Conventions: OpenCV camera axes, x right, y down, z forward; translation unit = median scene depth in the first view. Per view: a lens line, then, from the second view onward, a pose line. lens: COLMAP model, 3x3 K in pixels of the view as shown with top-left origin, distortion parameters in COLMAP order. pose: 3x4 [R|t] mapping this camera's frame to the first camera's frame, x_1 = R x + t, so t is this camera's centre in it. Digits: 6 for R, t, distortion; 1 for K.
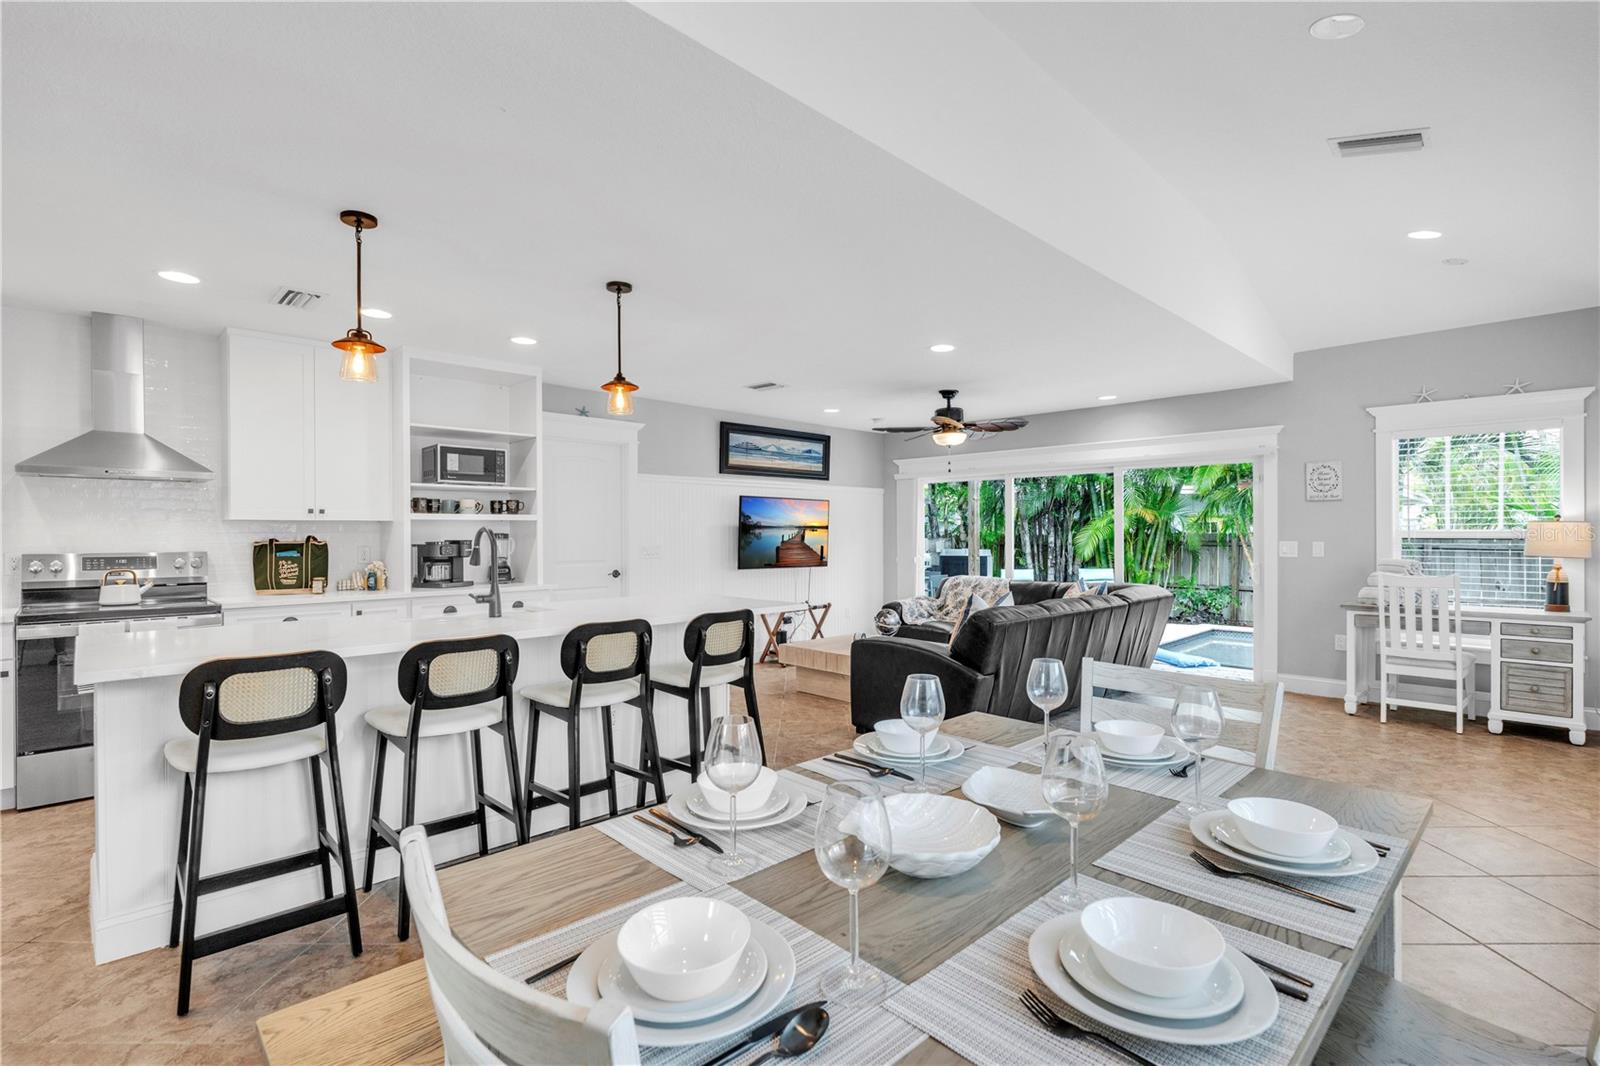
lens RADIAL K [[743.3, 0, 802.0], [0, 743.3, 532.5], [0, 0, 1]] dist [-0.003103, 0.000441]
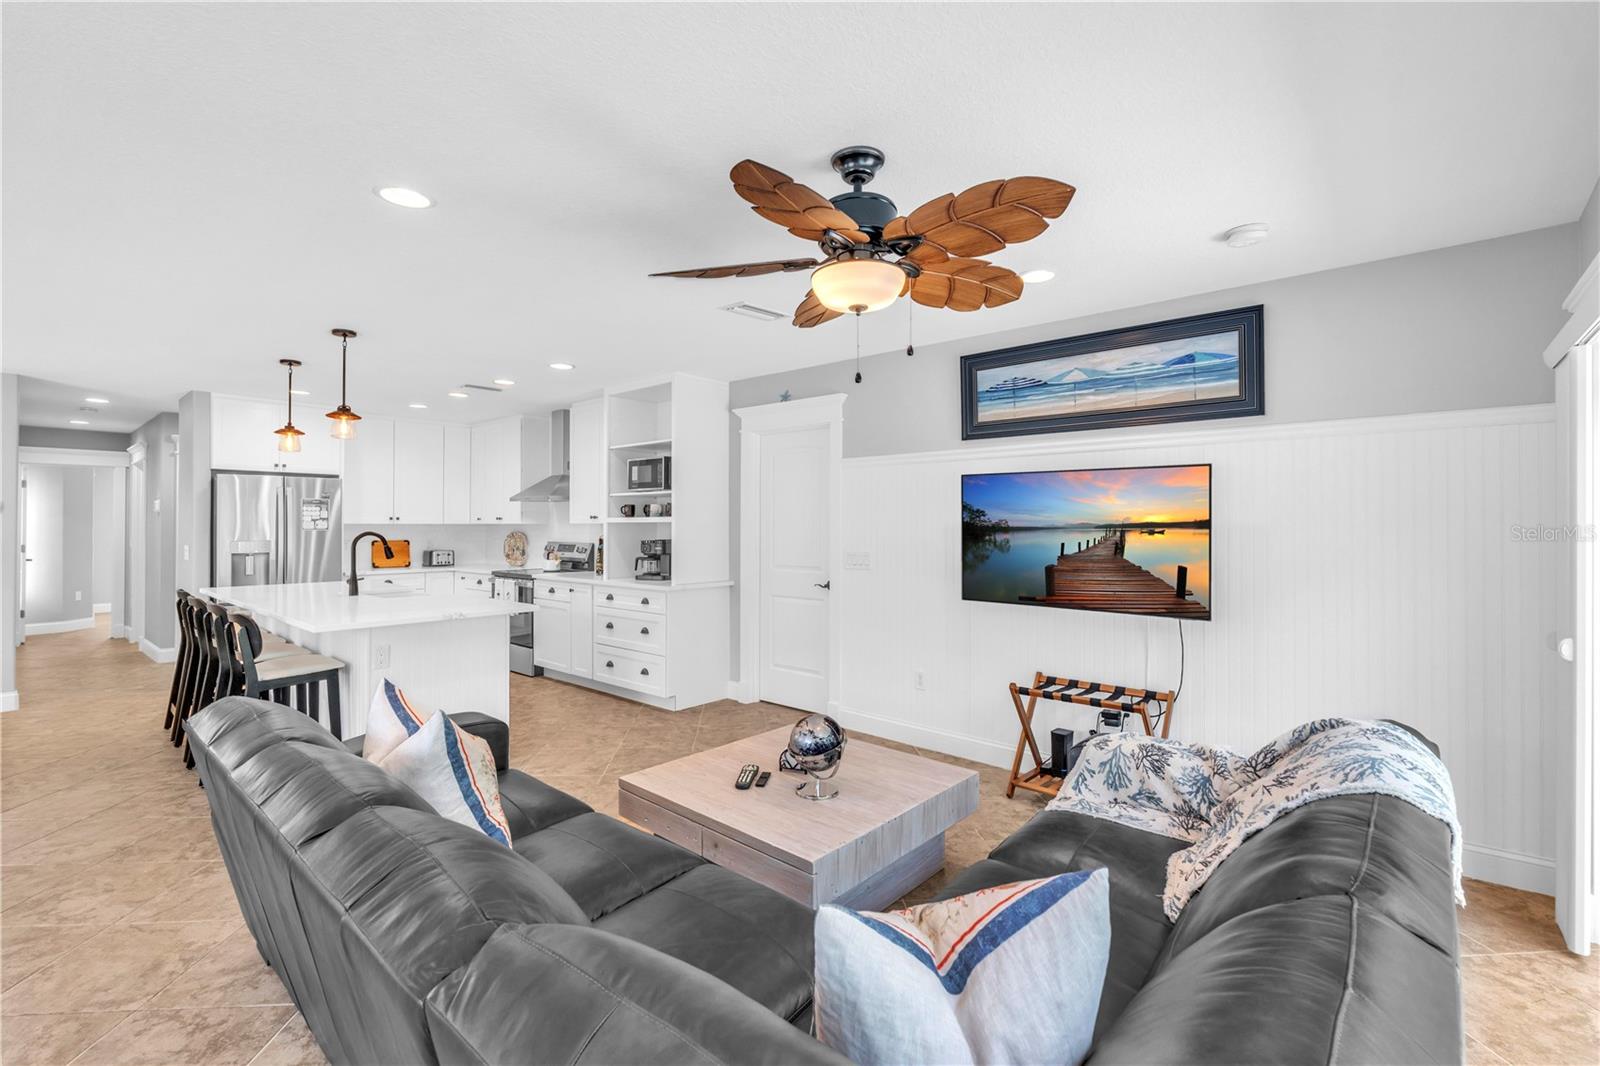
lens RADIAL K [[706.3, 0, 798.3], [0, 706.3, 518.8], [0, 0, 1]] dist [-0.008084, 0.001965]
pose [[0.068581, -0.005278, -0.997632, 0.535359], [0.000203, 0.999986, -0.005276, -0.013369], [0.997646, 0.000159, 0.068581, 0.948197]]
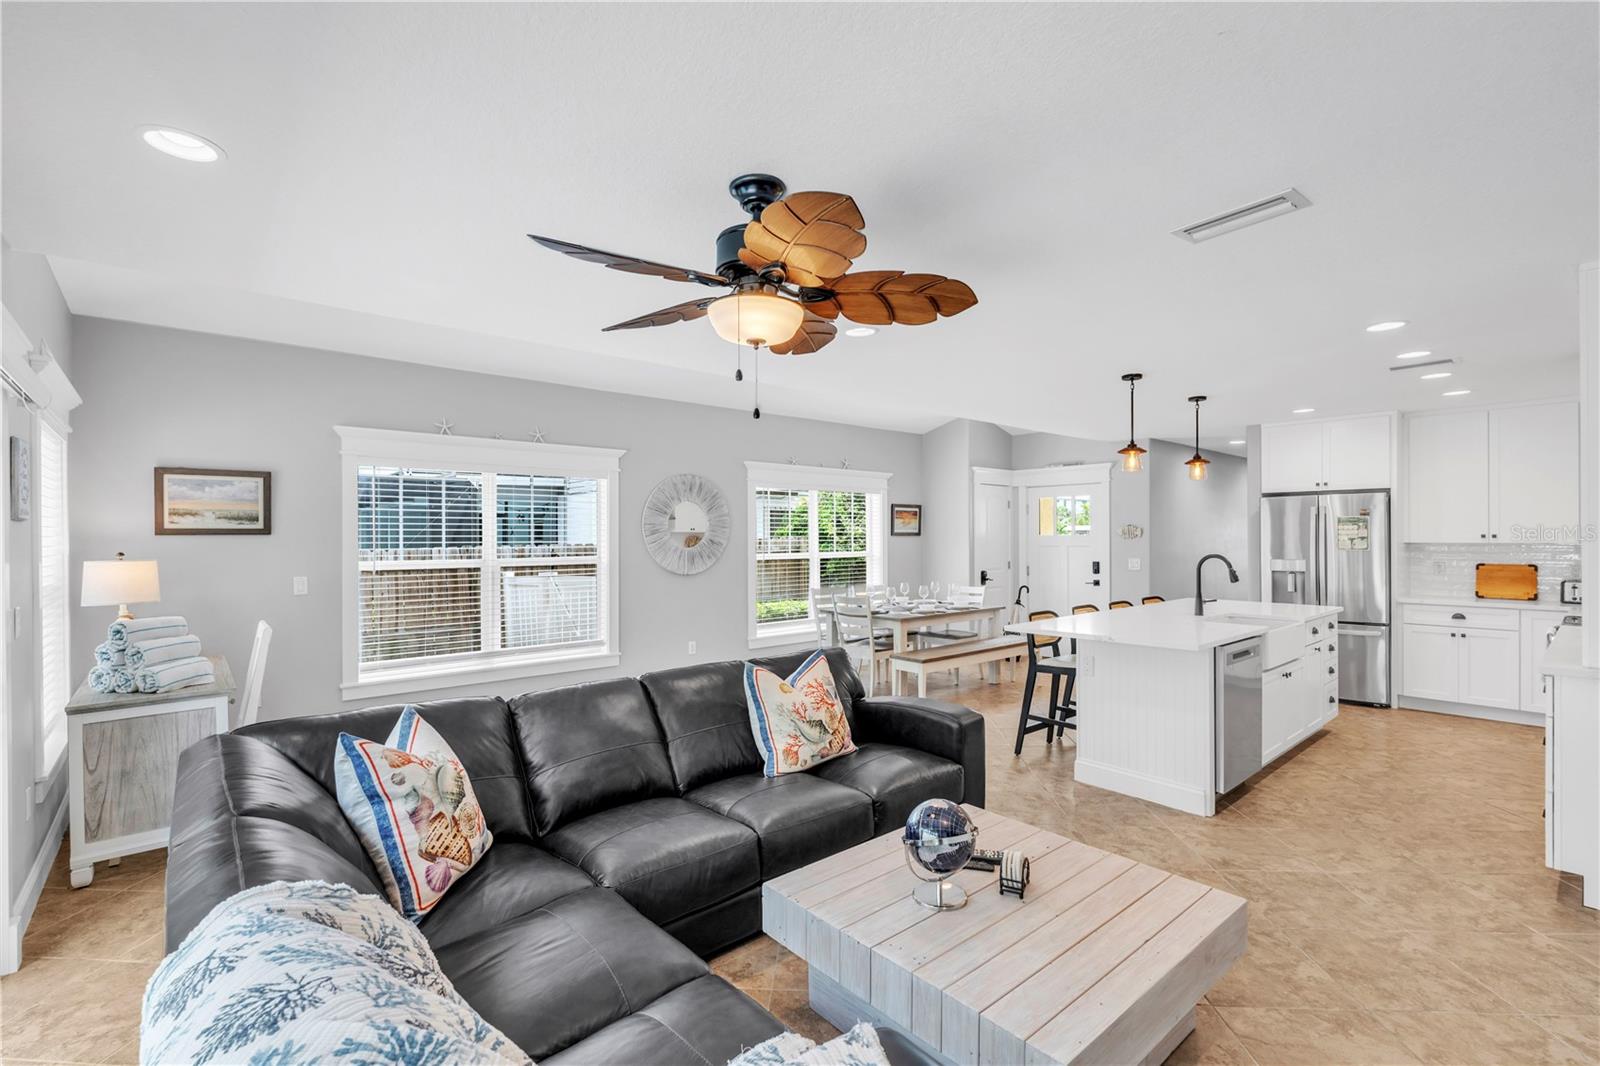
lens RADIAL K [[706.3, 0, 793.2], [0, 706.3, 534.9], [0, 0, 1]] dist [-0.008084, 0.001965]
pose [[-0.997192, 0.008384, 0.074412, 0.156093], [0.007958, 0.999950, -0.006022, -0.023439], [-0.074459, -0.005413, -0.997209, 1.330462]]
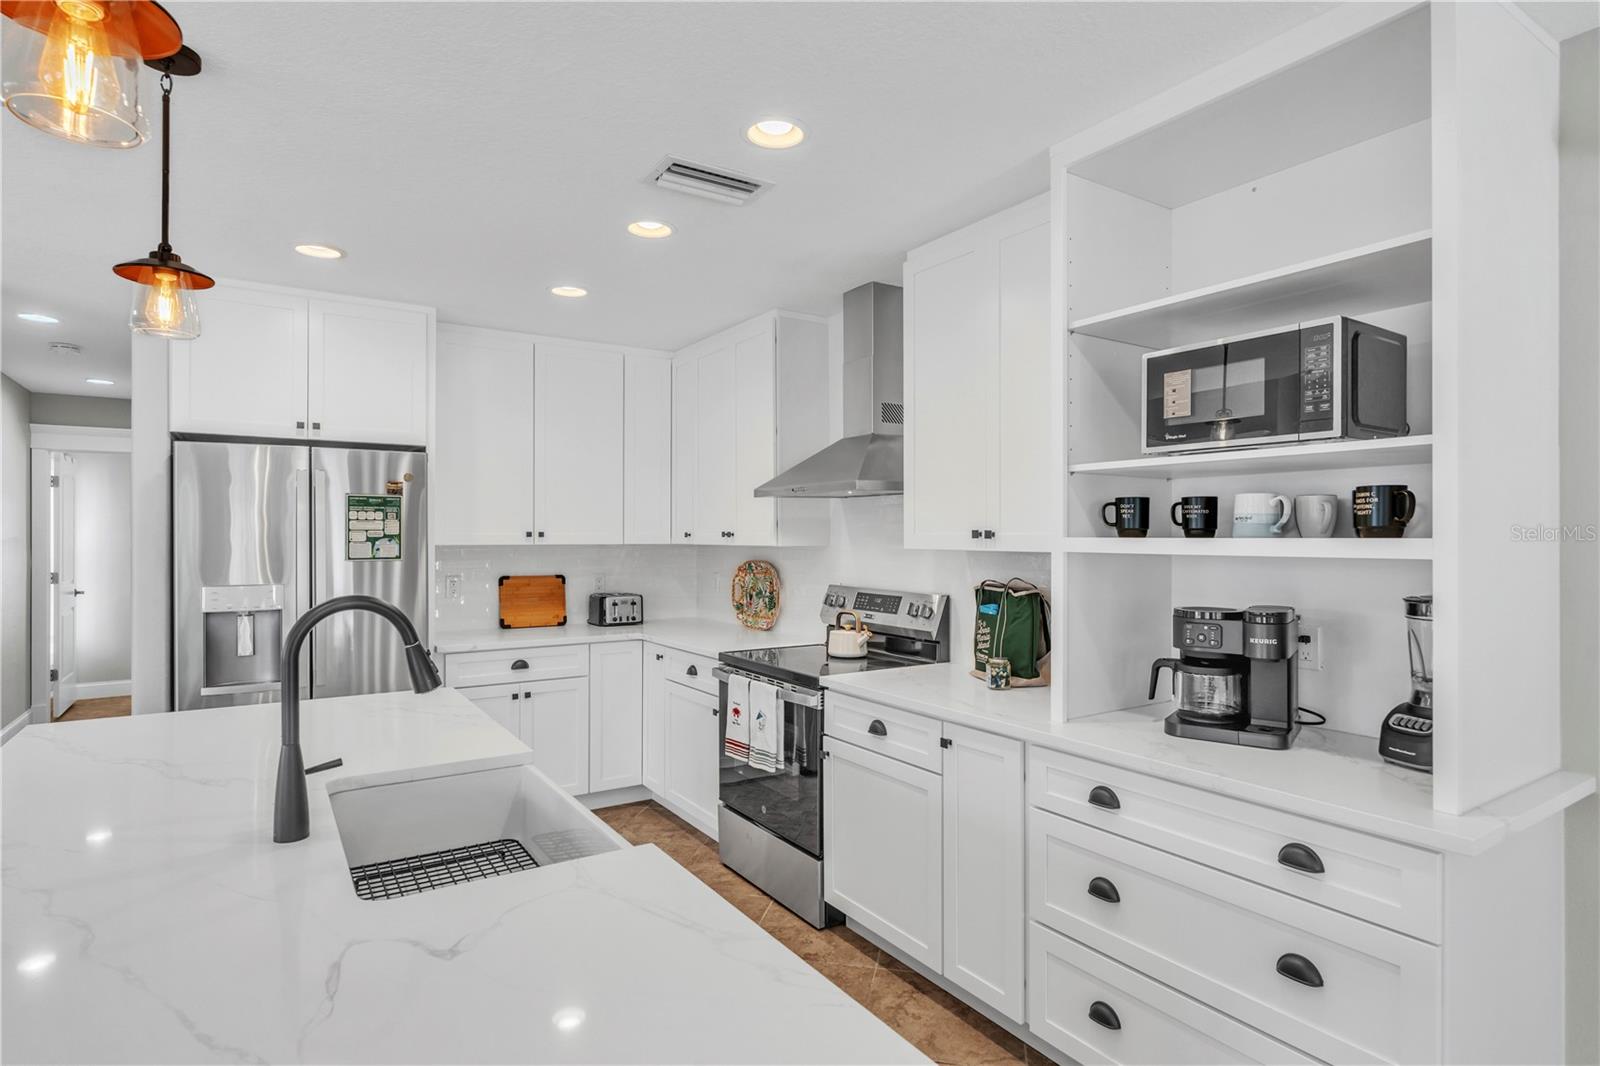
lens RADIAL K [[837.6, 0, 798.8], [0, 837.6, 537.0], [0, 0, 1]] dist [-0.002991, 0.001134]
pose [[-0.202121, 0.007827, -0.979329, -0.024999], [0.001178, 0.999969, 0.007749, -0.023050], [0.979360, 0.000412, -0.202124, 0.722797]]
